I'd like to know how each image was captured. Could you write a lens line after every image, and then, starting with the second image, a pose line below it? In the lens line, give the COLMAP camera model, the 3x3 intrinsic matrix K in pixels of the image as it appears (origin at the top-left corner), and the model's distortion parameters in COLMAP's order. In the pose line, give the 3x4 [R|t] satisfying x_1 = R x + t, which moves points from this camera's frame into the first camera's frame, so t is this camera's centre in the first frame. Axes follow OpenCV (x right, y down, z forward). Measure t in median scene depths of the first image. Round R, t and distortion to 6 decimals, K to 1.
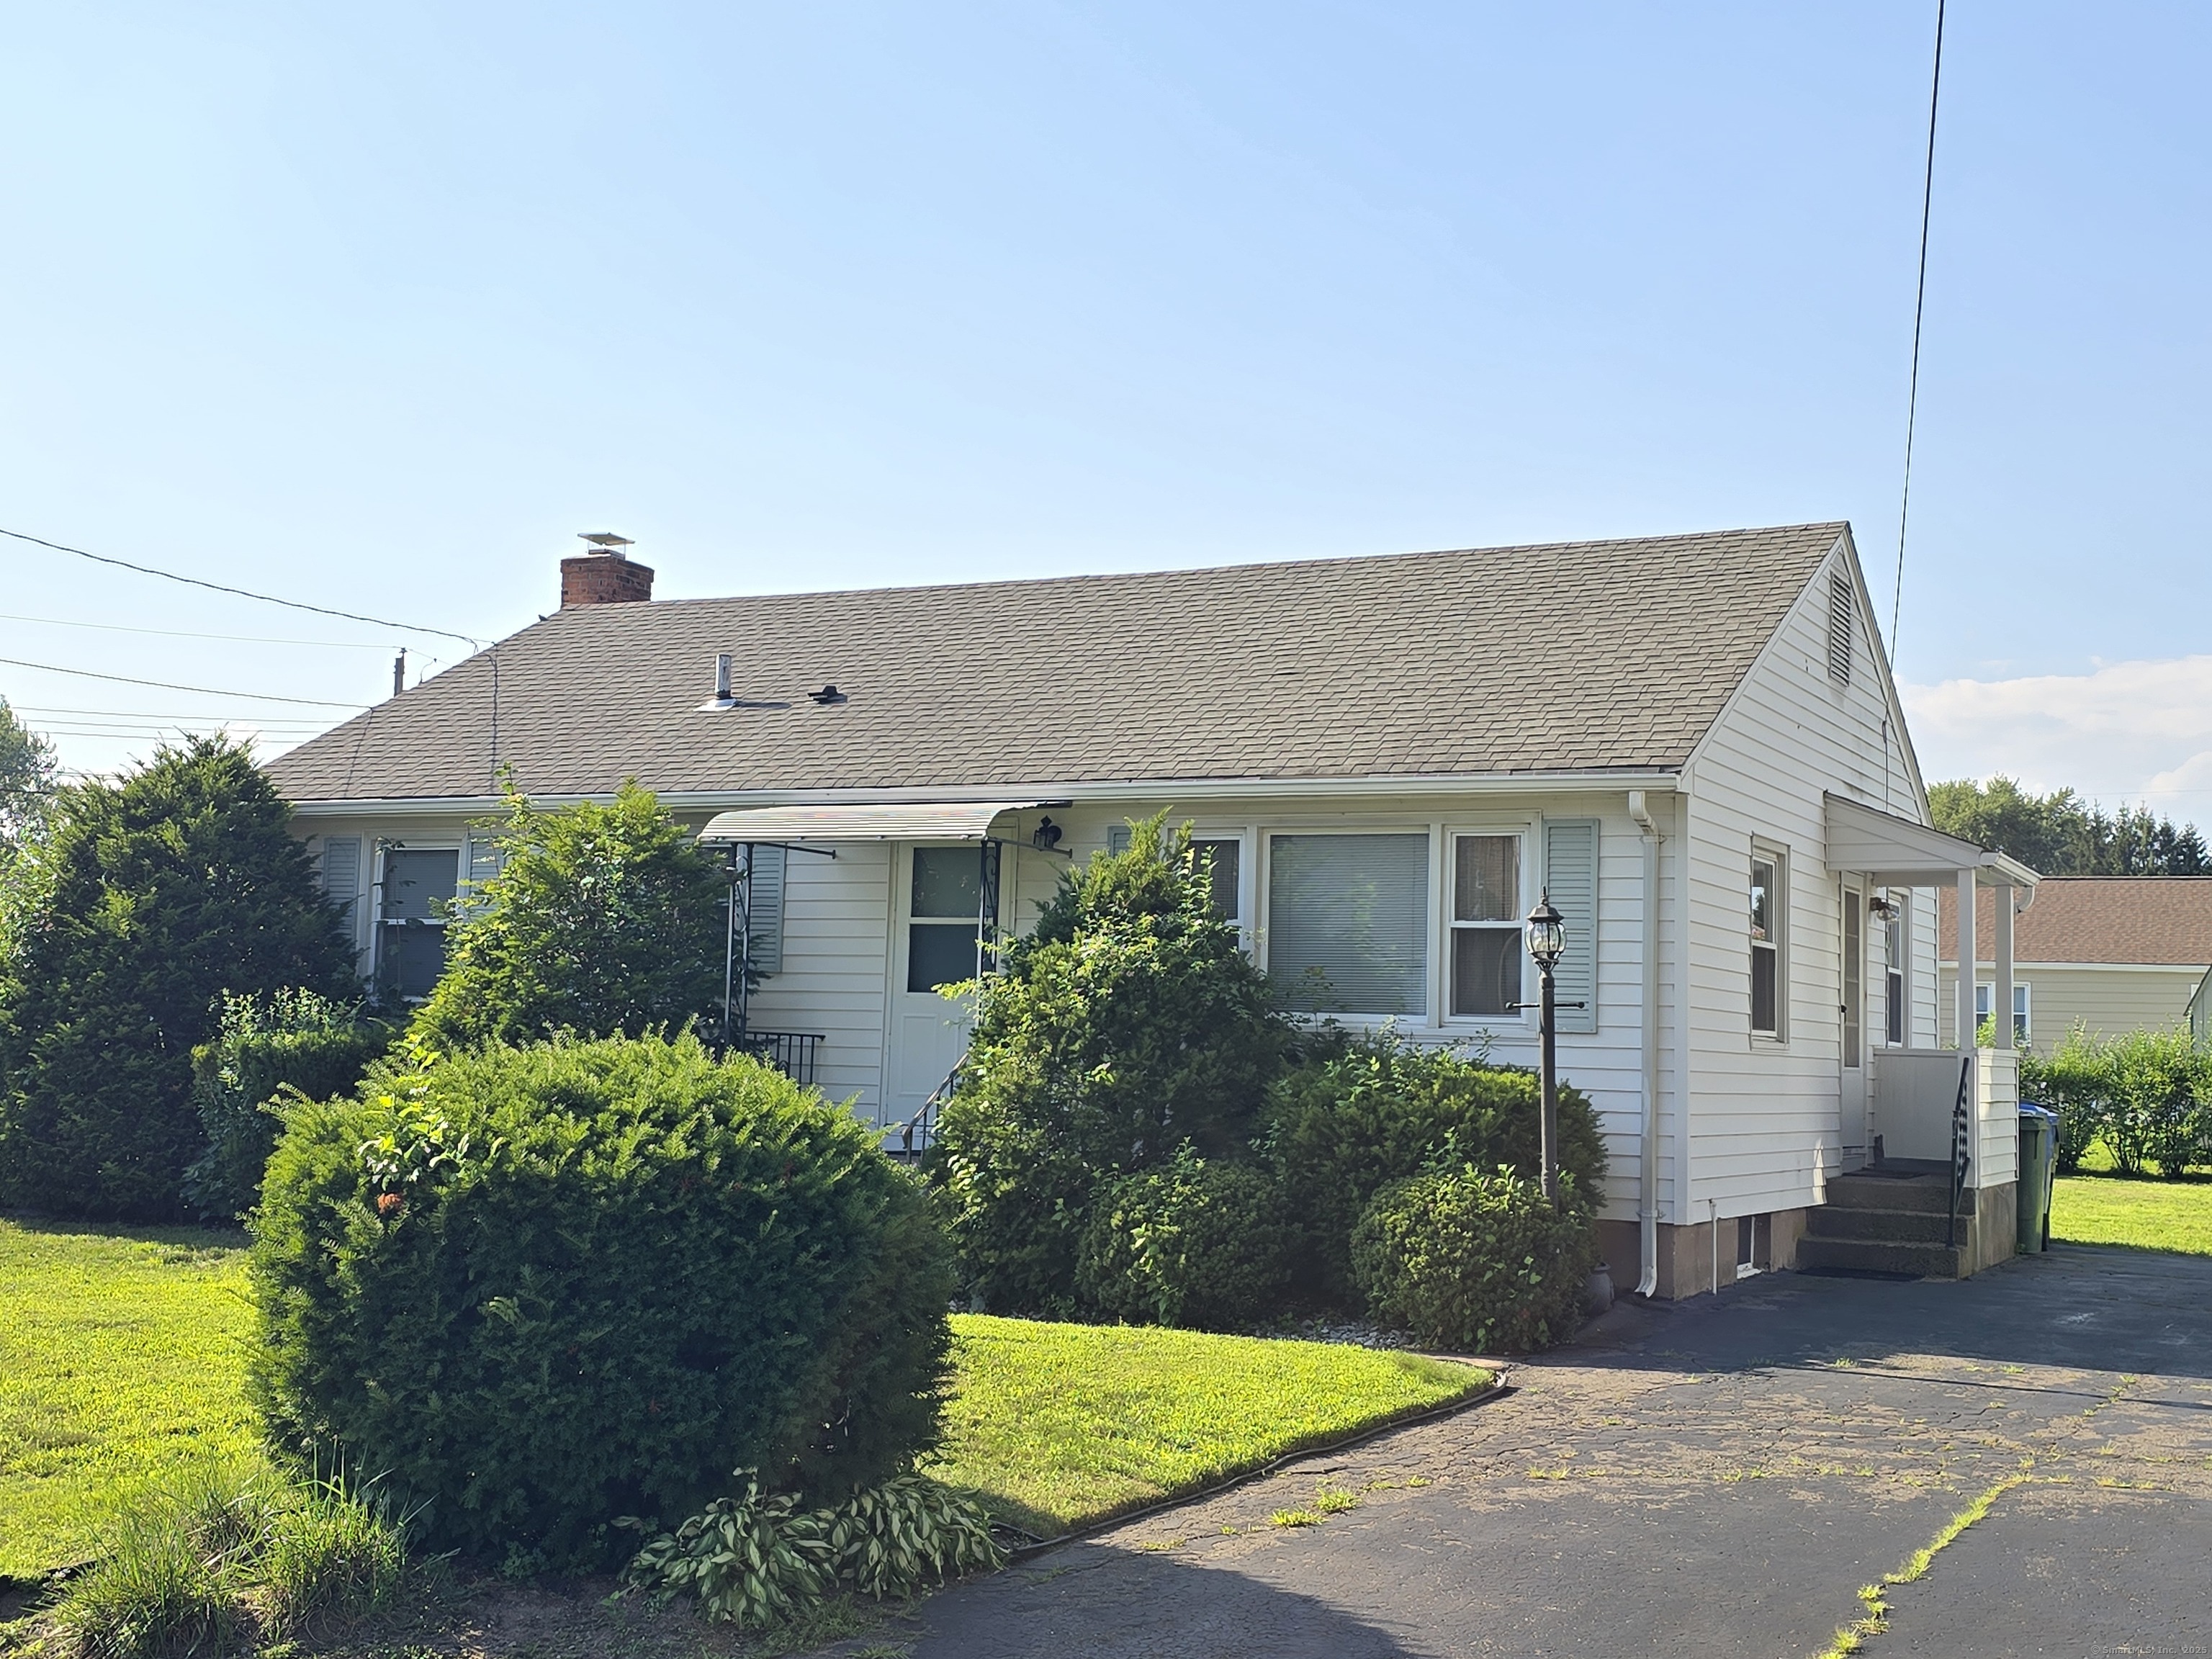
lens RADIAL K [[2627.1, 0, 1106.8], [0, 2627.1, 839.8], [0, 0, 1]] dist [0.120967, 0.000000]
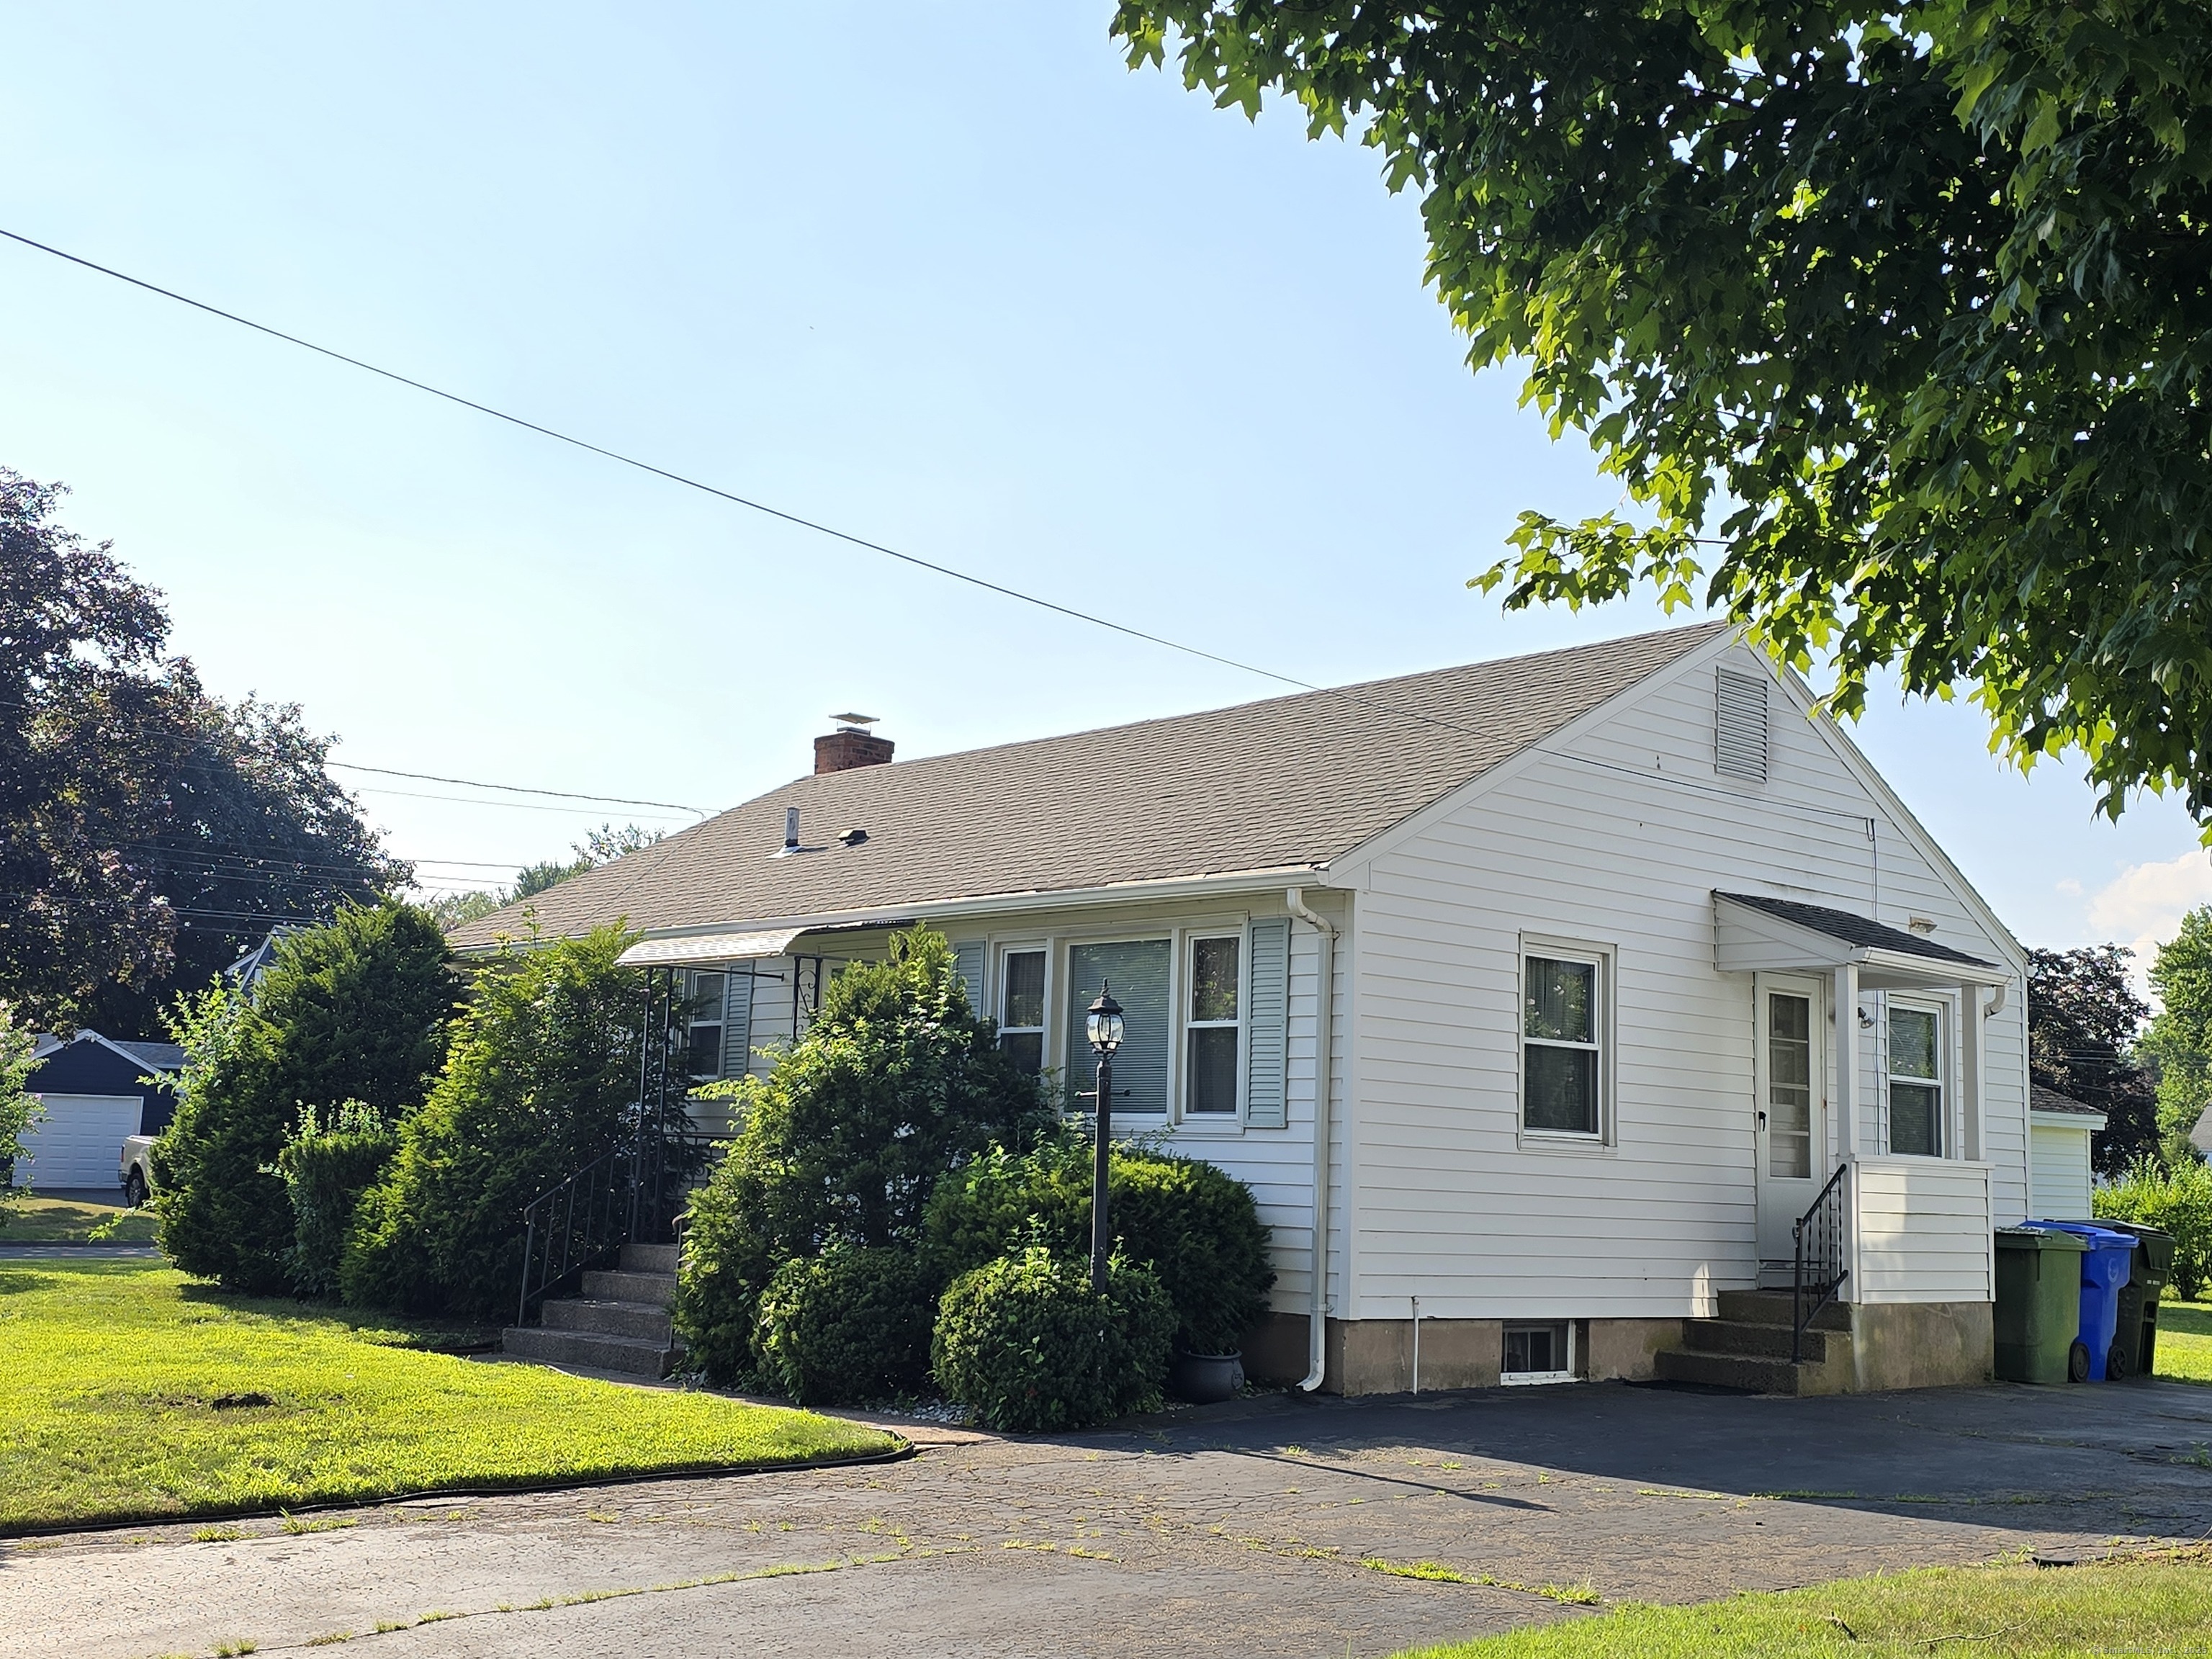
lens RADIAL K [[2437.9, 0, 1105.2], [0, 2437.9, 824.4], [0, 0, 1]] dist [0.056642, 0.000000]
pose [[0.935160, -0.046095, -0.351214, 0.423216], [0.018763, 0.996551, -0.080831, 0.029239], [0.353728, 0.069000, 0.932800, 0.086622]]
